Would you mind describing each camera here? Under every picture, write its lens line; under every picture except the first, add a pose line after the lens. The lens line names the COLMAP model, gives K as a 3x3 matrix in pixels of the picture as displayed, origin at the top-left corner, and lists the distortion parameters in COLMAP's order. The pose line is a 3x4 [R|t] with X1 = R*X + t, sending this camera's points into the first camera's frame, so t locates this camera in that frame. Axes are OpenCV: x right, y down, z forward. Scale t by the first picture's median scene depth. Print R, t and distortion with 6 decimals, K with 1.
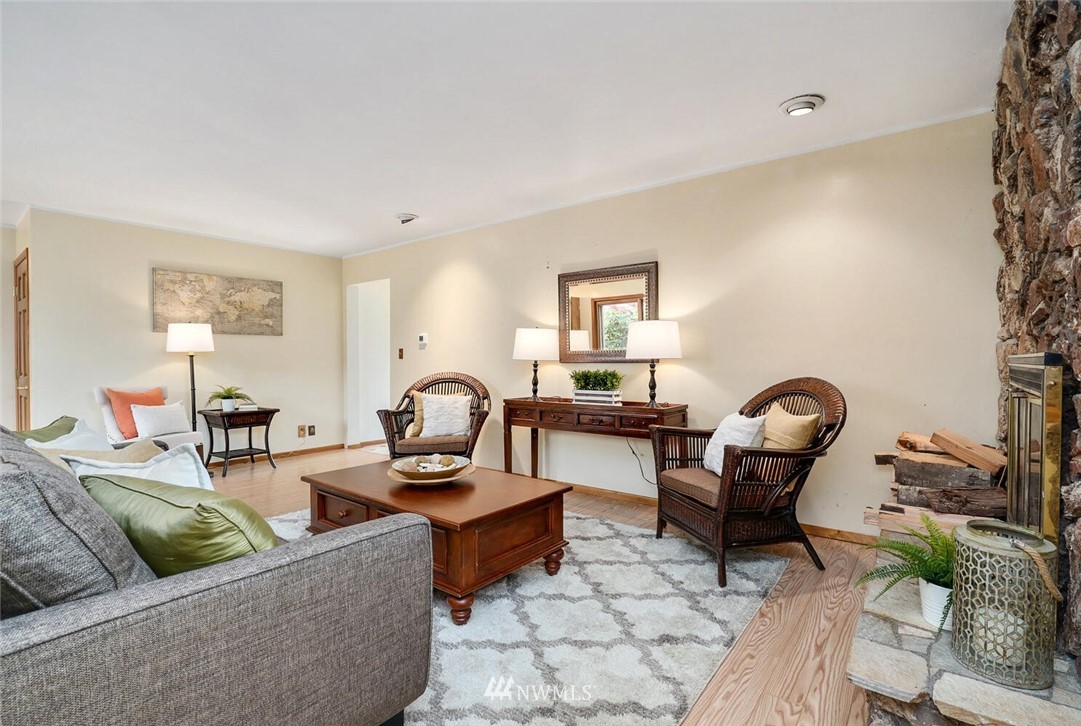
lens RADIAL K [[511.5, 0, 542.7], [0, 511.5, 367.5], [0, 0, 1]] dist [-0.014658, -0.000068]
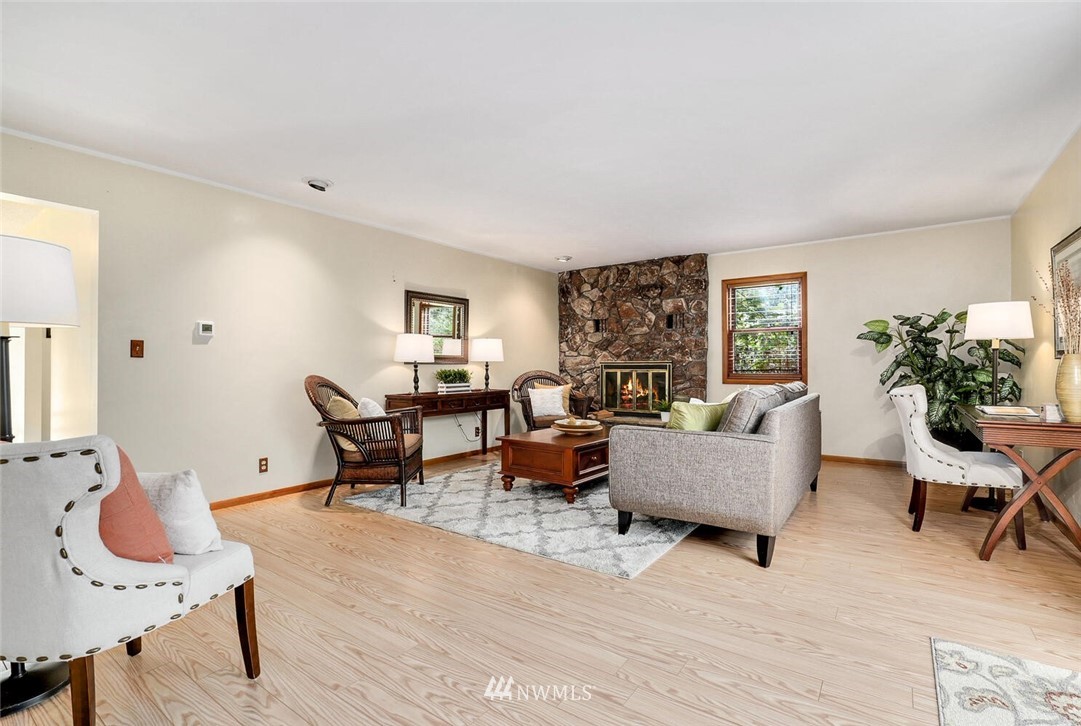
lens RADIAL K [[511.5, 0, 542.7], [0, 511.5, 367.5], [0, 0, 1]] dist [-0.014658, -0.000068]
pose [[-0.034503, -0.007191, 0.999379, -1.219814], [0.010211, 0.999919, 0.007547, -0.006763], [-0.999352, 0.010465, -0.034427, 0.755316]]
